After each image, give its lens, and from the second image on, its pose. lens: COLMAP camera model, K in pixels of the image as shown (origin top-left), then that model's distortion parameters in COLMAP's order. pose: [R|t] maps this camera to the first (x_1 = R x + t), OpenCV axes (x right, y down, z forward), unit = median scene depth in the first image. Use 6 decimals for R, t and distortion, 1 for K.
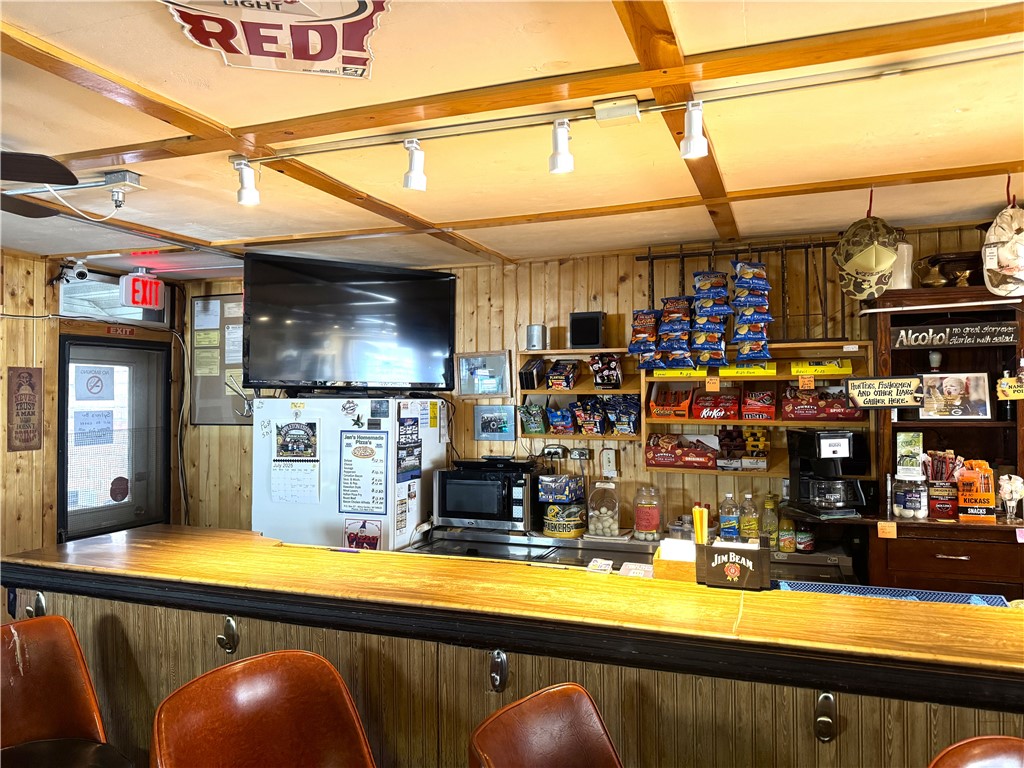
lens RADIAL K [[713.5, 0, 512.0], [0, 713.5, 384.0], [0, 0, 1]] dist [0.100183, -0.143177]
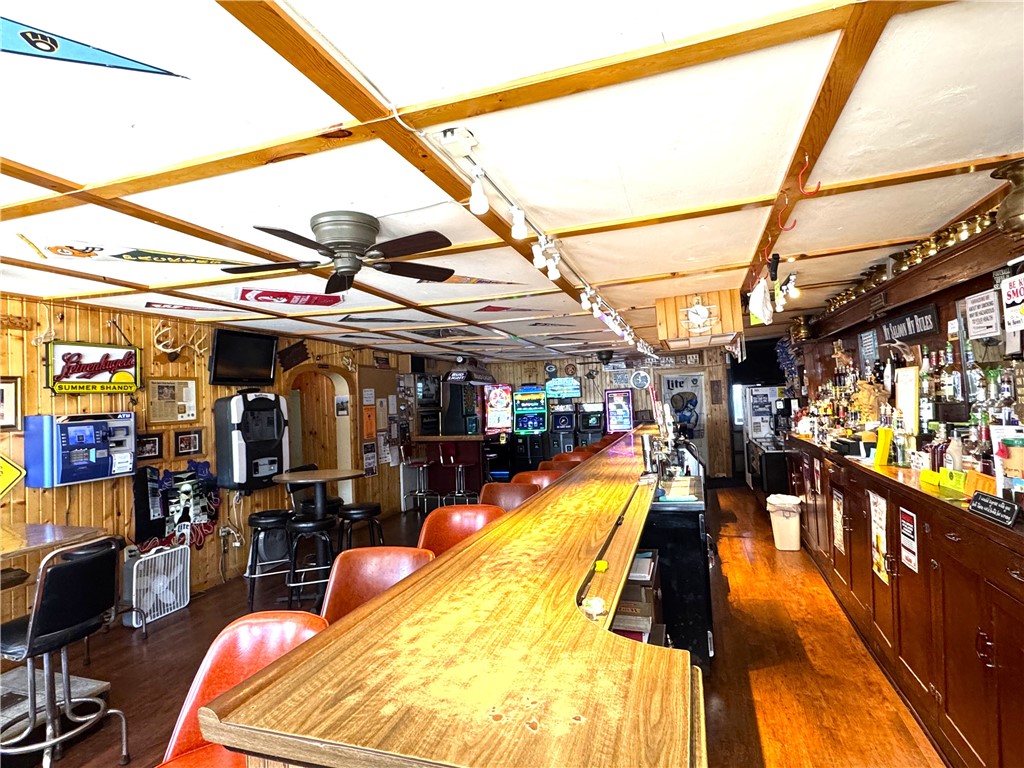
lens RADIAL K [[554.9, 0, 512.0], [0, 554.9, 384.0], [0, 0, 1]] dist [-0.001909, 0.000145]
pose [[0.035860, -0.028318, -0.998956, 2.155065], [0.073870, 0.996939, -0.025609, -0.010206], [0.996623, -0.072875, 0.037842, -0.075731]]
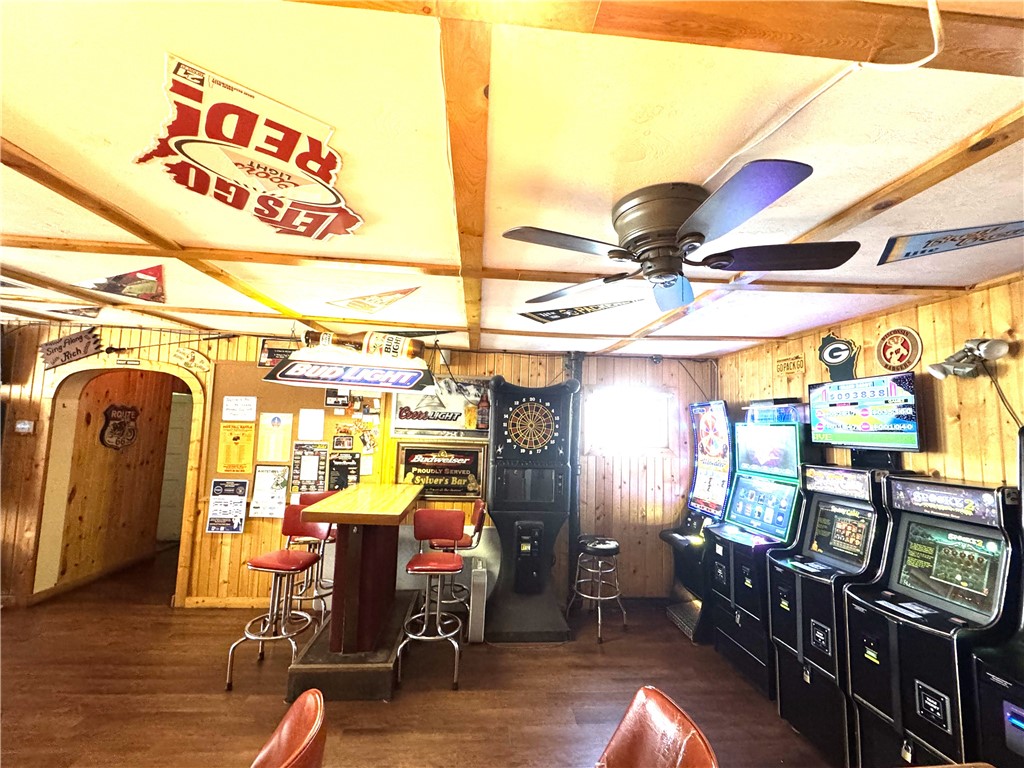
lens RADIAL K [[429.3, 0, 513.4], [0, 429.3, 385.8], [0, 0, 1]] dist [-0.002266, 0.000147]
pose [[-0.901563, -0.068522, -0.427186, -0.173233], [-0.018419, 0.992562, -0.120337, 0.003513], [0.432255, -0.100623, -0.896120, 0.733869]]
